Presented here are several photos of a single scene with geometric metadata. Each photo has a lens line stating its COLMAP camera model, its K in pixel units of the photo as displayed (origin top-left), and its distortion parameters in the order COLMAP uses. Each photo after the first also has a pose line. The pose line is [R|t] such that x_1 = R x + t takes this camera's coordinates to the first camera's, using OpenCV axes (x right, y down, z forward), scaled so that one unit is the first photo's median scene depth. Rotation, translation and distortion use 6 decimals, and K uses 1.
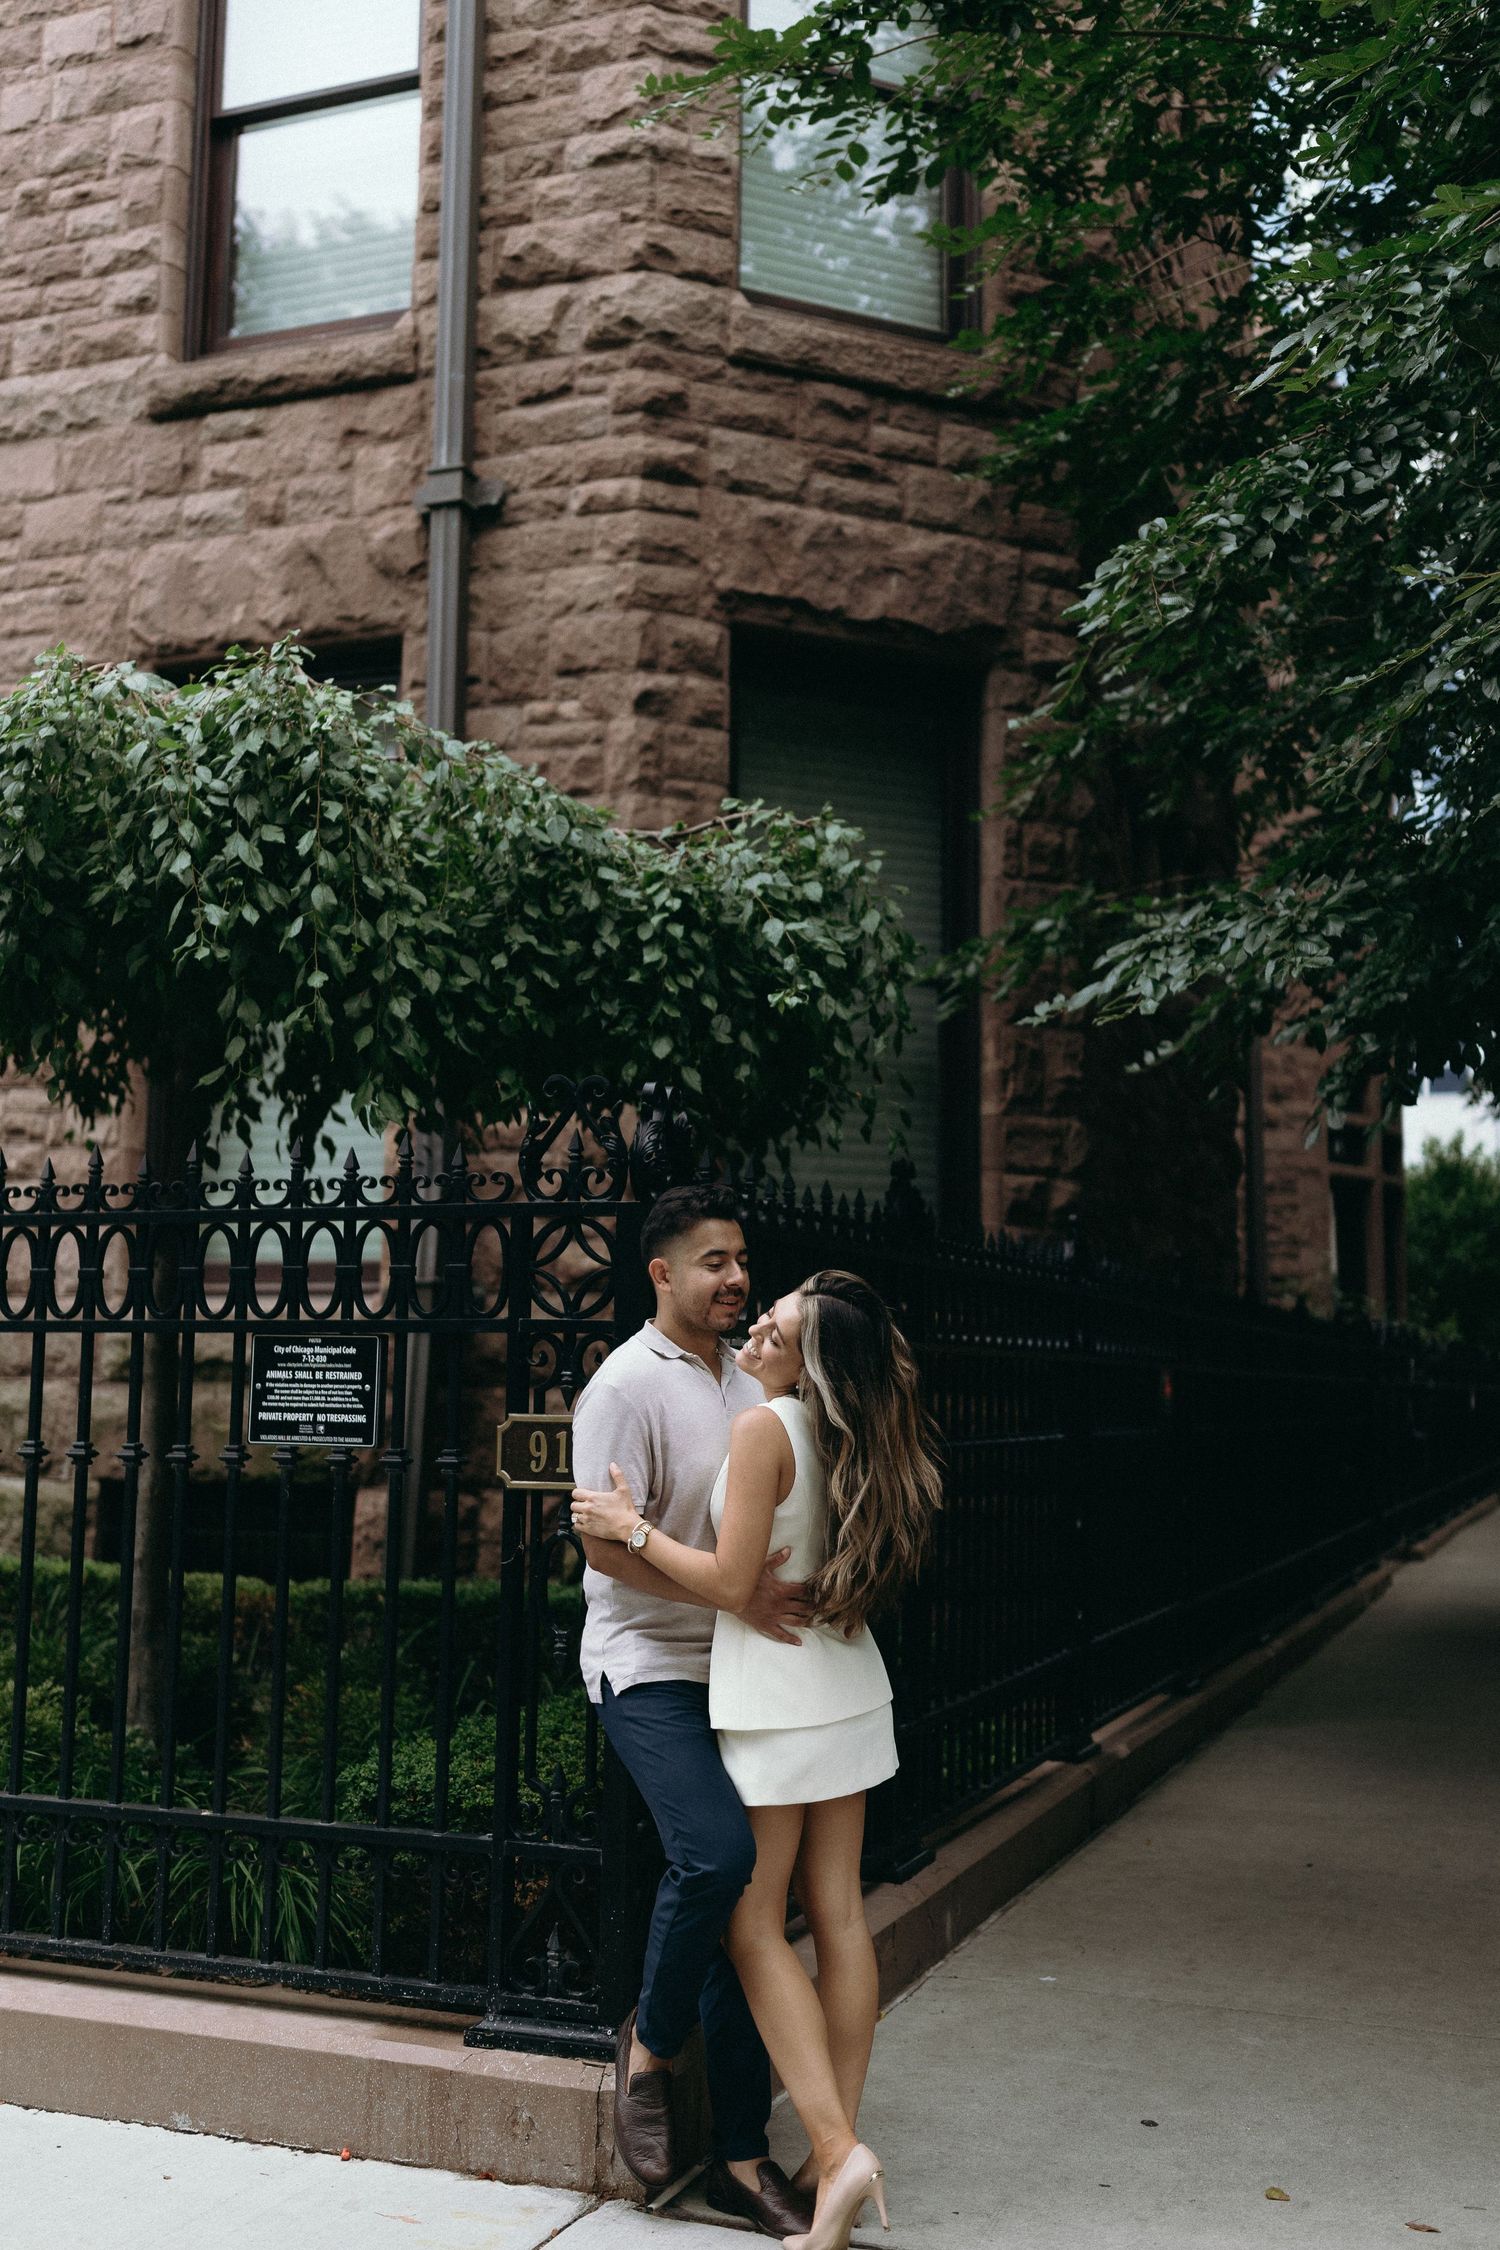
lens RADIAL K [[2397.8, 0, 753.0], [0, 2397.8, 1074.0], [0, 0, 1]] dist [0.006103, 0.050216]
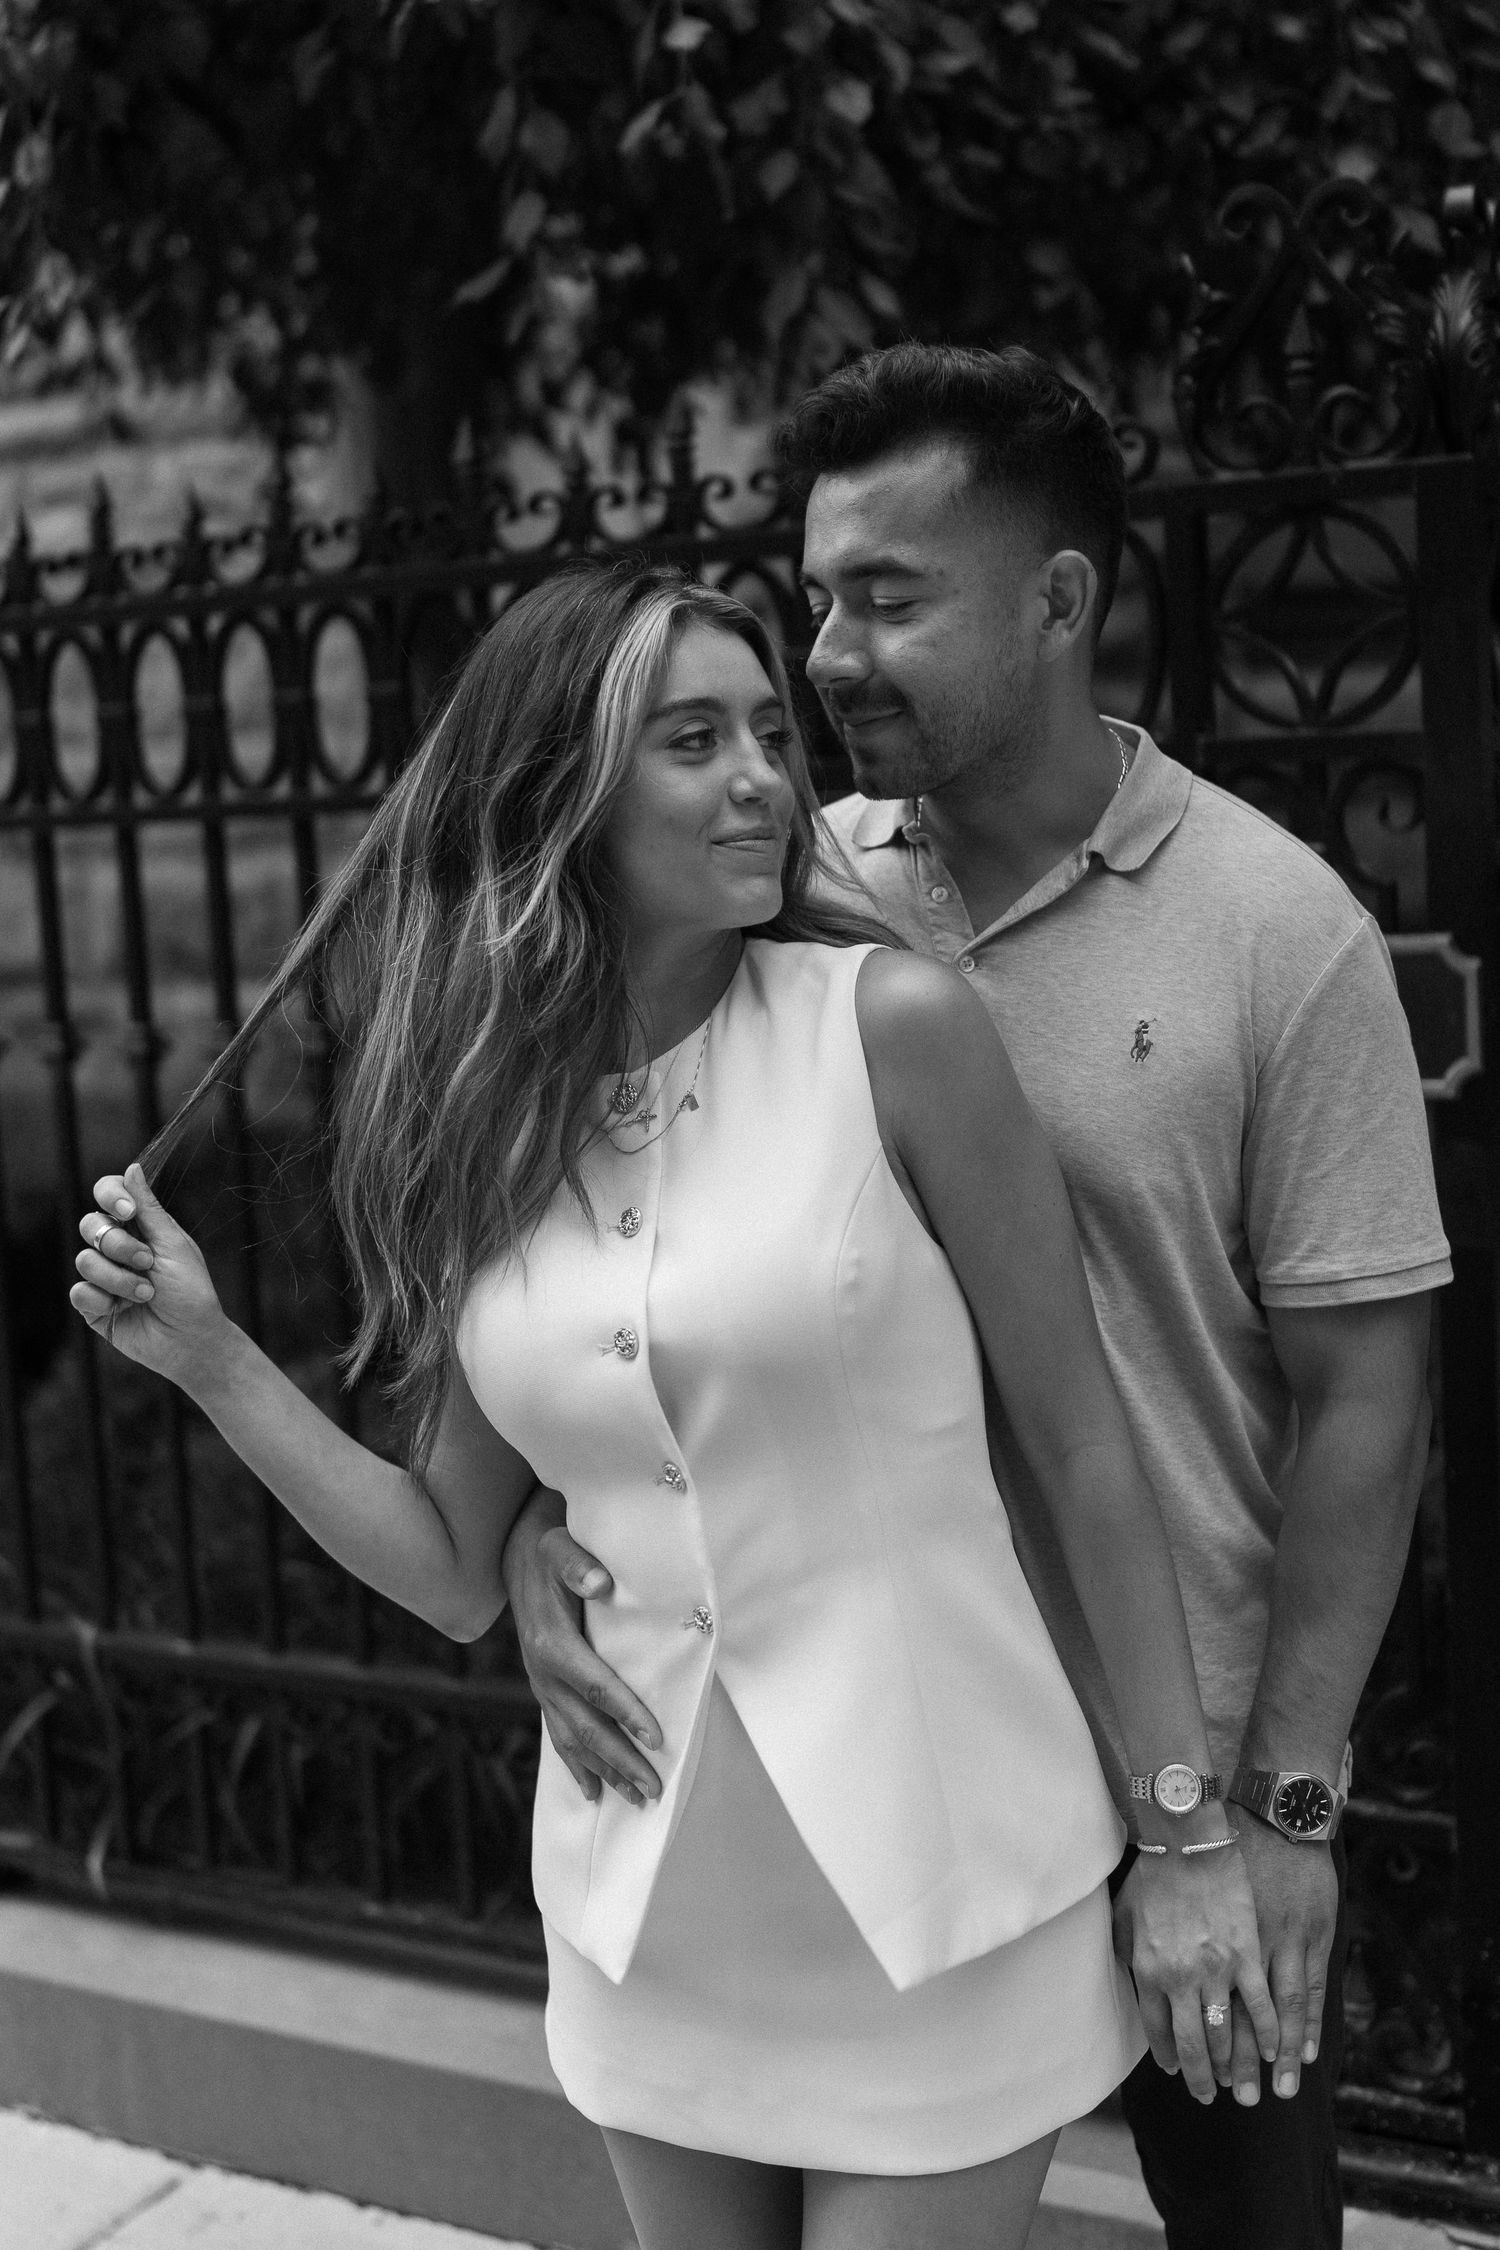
lens RADIAL K [[2397.8, 0, 753.0], [0, 2397.8, 1074.0], [0, 0, 1]] dist [0.006103, 0.050216]
pose [[0.991937, -0.052995, -0.115118, -0.121842], [0.079773, 0.966927, 0.242259, 0.042617], [0.098472, -0.249489, 0.963358, 0.486205]]
